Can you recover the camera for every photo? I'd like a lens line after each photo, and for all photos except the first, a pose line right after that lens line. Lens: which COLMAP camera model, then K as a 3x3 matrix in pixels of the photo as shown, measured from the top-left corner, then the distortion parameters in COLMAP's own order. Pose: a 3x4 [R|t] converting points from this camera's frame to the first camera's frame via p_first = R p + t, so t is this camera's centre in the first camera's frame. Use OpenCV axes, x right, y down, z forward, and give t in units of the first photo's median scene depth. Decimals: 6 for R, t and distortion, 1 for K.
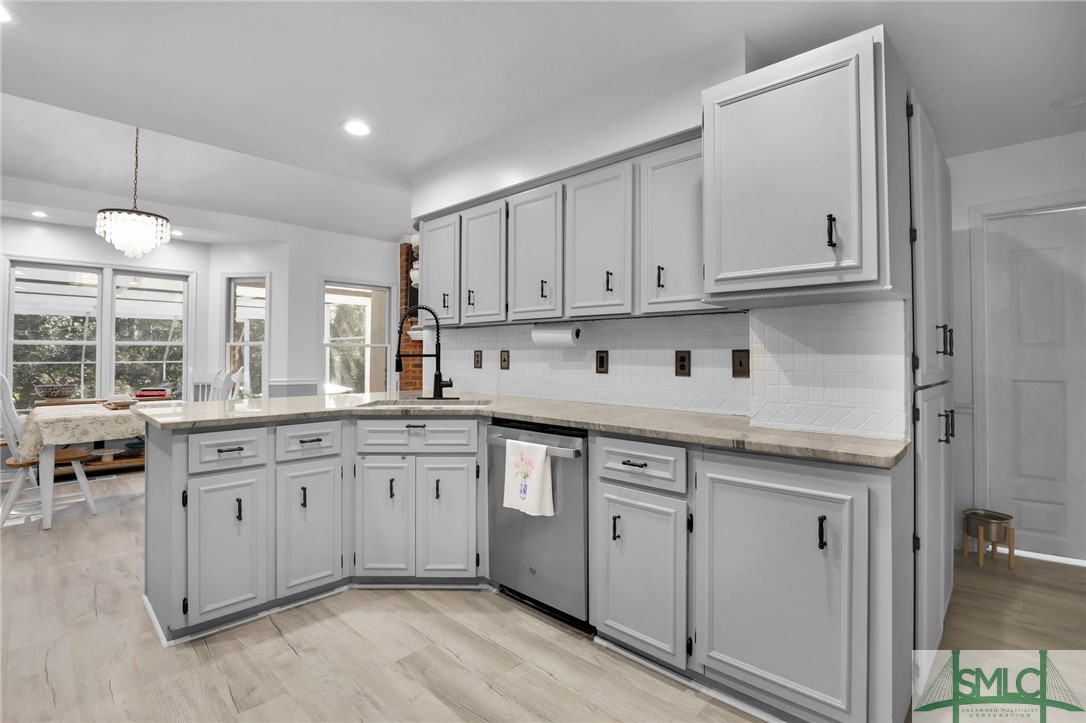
lens RADIAL K [[507.8, 0, 540.7], [0, 507.8, 345.1], [0, 0, 1]] dist [-0.015355, 0.002104]
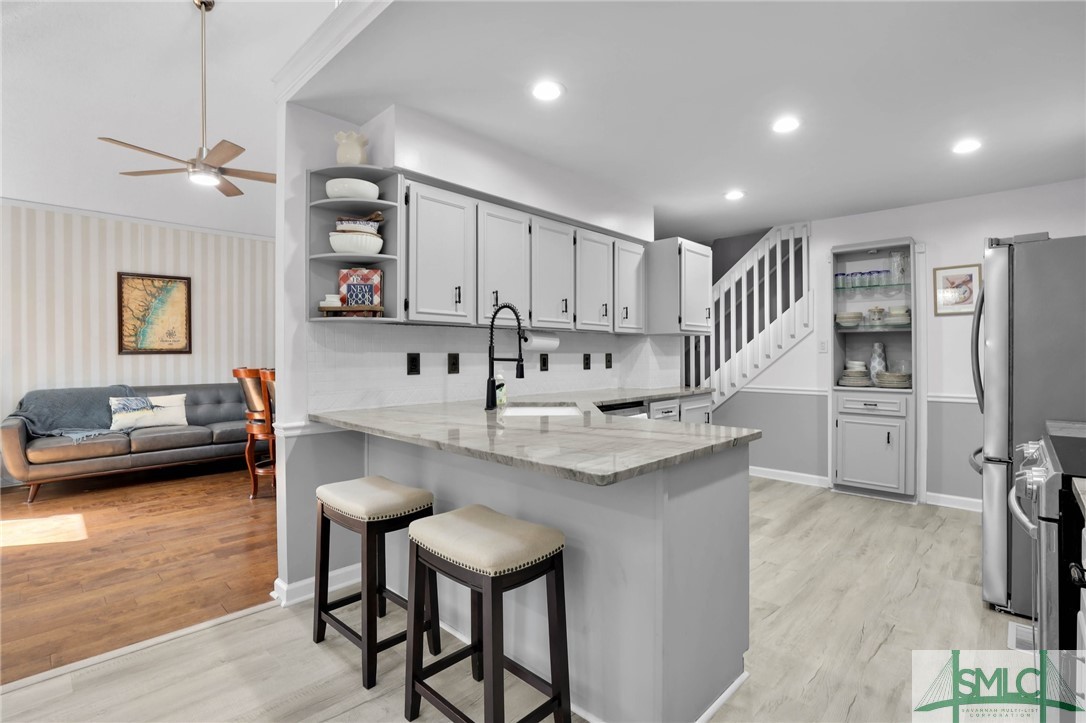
lens RADIAL K [[507.8, 0, 548.2], [0, 507.8, 354.1], [0, 0, 1]] dist [-0.015355, 0.002104]
pose [[-0.003218, -0.002140, 0.999993, -1.098537], [-0.015389, 0.999879, 0.002090, 0.007859], [-0.999876, -0.015382, -0.003250, 0.902461]]
